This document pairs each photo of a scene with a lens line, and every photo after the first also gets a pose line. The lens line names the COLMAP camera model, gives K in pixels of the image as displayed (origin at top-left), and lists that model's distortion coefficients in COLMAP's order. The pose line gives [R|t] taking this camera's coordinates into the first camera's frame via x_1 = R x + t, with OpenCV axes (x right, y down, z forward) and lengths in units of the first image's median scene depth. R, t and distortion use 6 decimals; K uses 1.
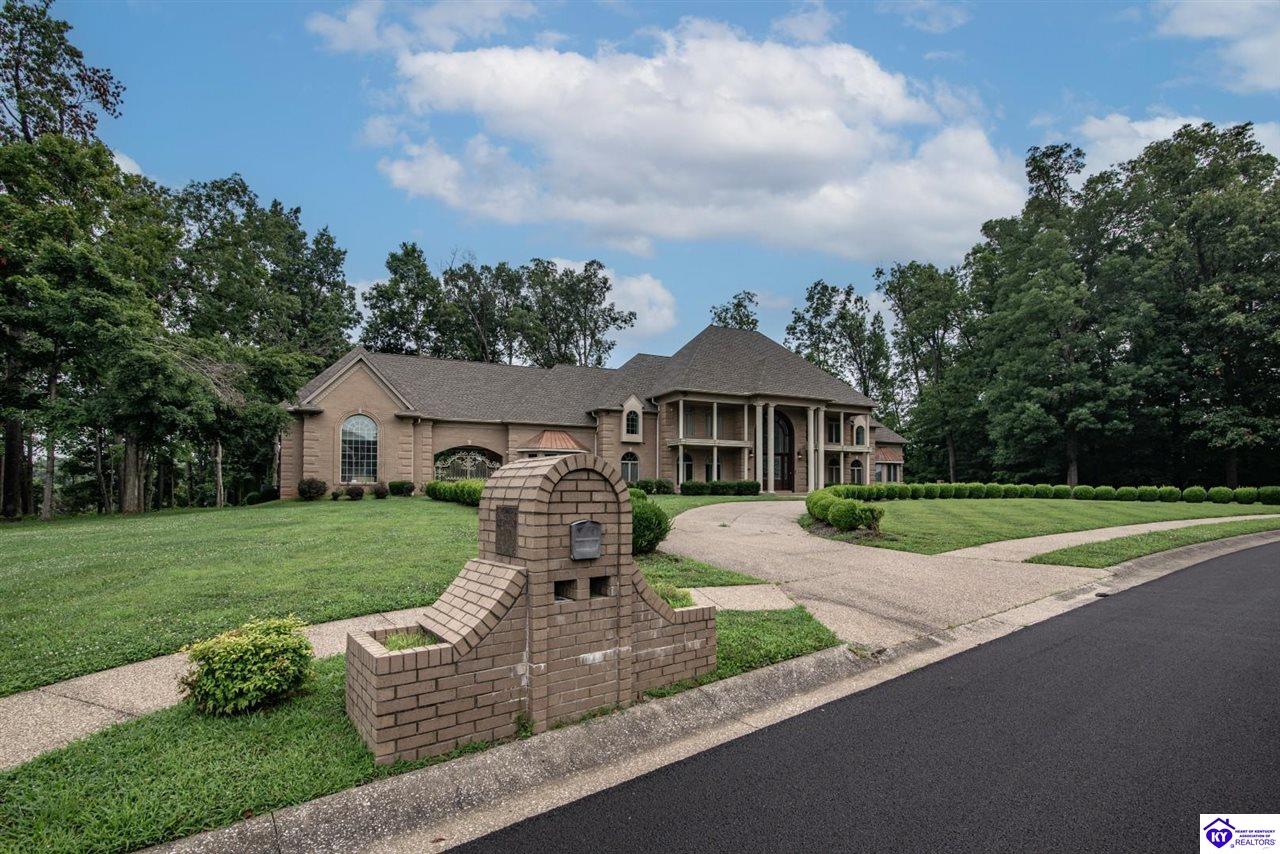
lens RADIAL K [[589.2, 0, 639.1], [0, 589.2, 468.7], [0, 0, 1]] dist [0.001767, 0.000107]
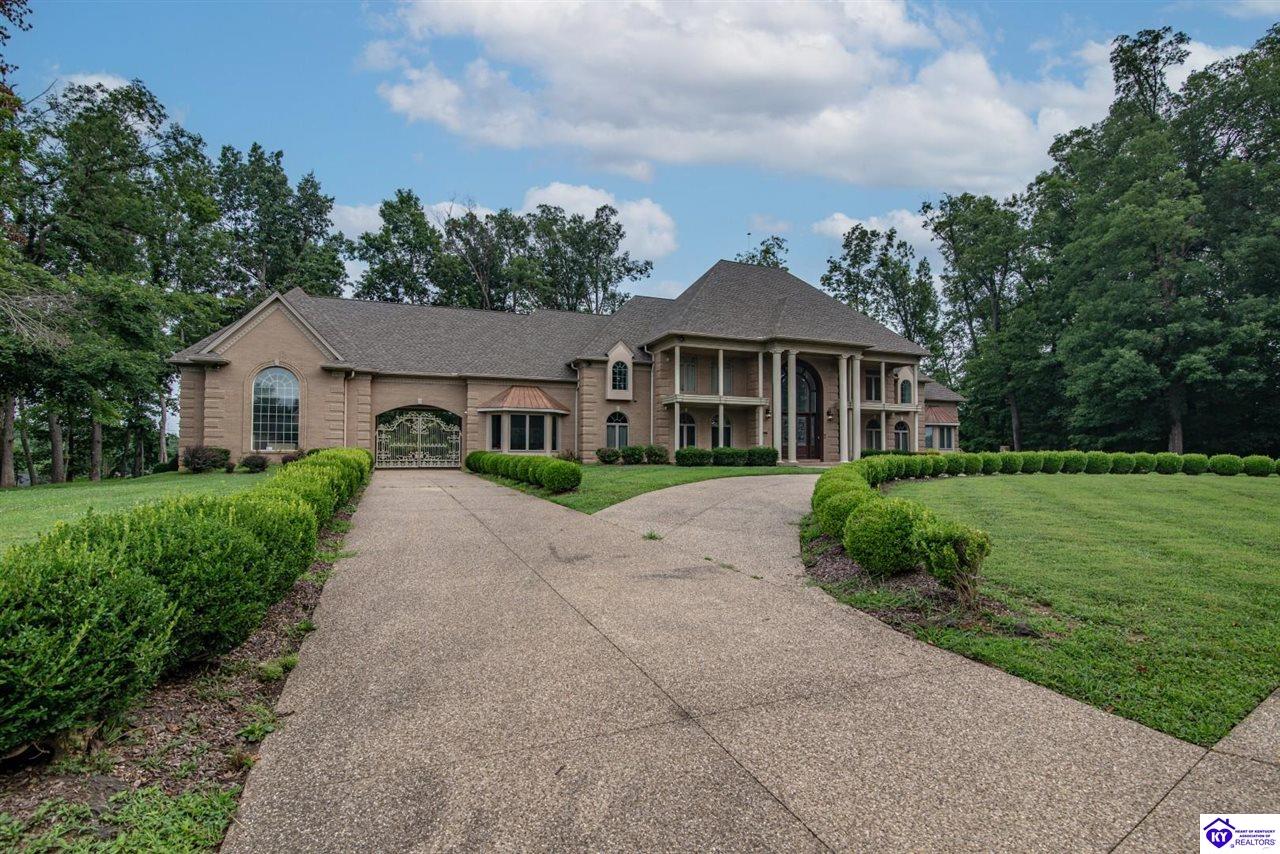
lens RADIAL K [[593.3, 0, 640.0], [0, 593.3, 427.0], [0, 0, 1]] dist [-0.004691, -0.000188]
pose [[0.998182, -0.002476, -0.060217, 0.056785], [0.001838, 0.999942, -0.010642, 0.000958], [0.060239, 0.010512, 0.998129, 0.159399]]
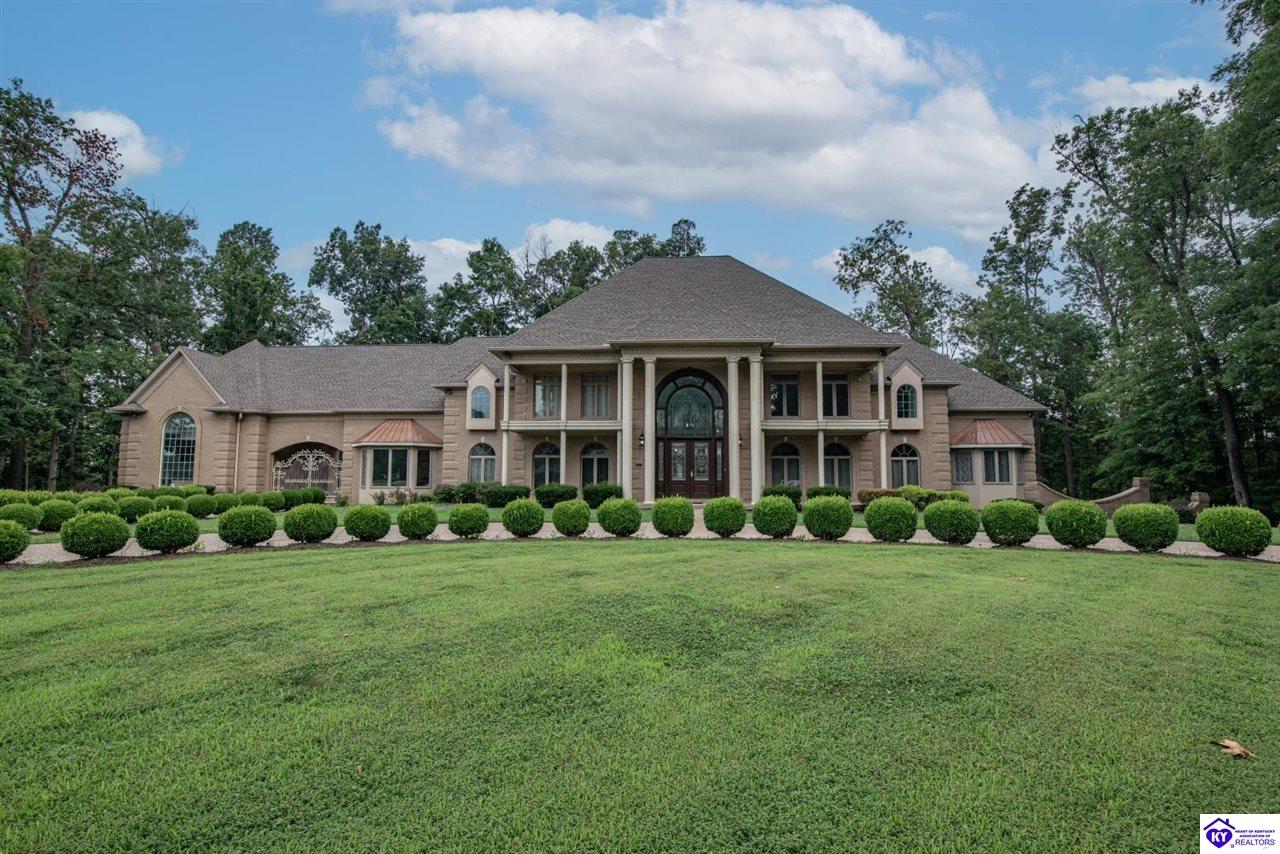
lens RADIAL K [[593.3, 0, 615.6], [0, 593.3, 431.0], [0, 0, 1]] dist [-0.015942, -0.000029]
pose [[0.884690, -0.040288, -0.464436, 0.408259], [0.016326, 0.998325, -0.055501, -0.000435], [0.465894, 0.041518, 0.883866, 0.376087]]
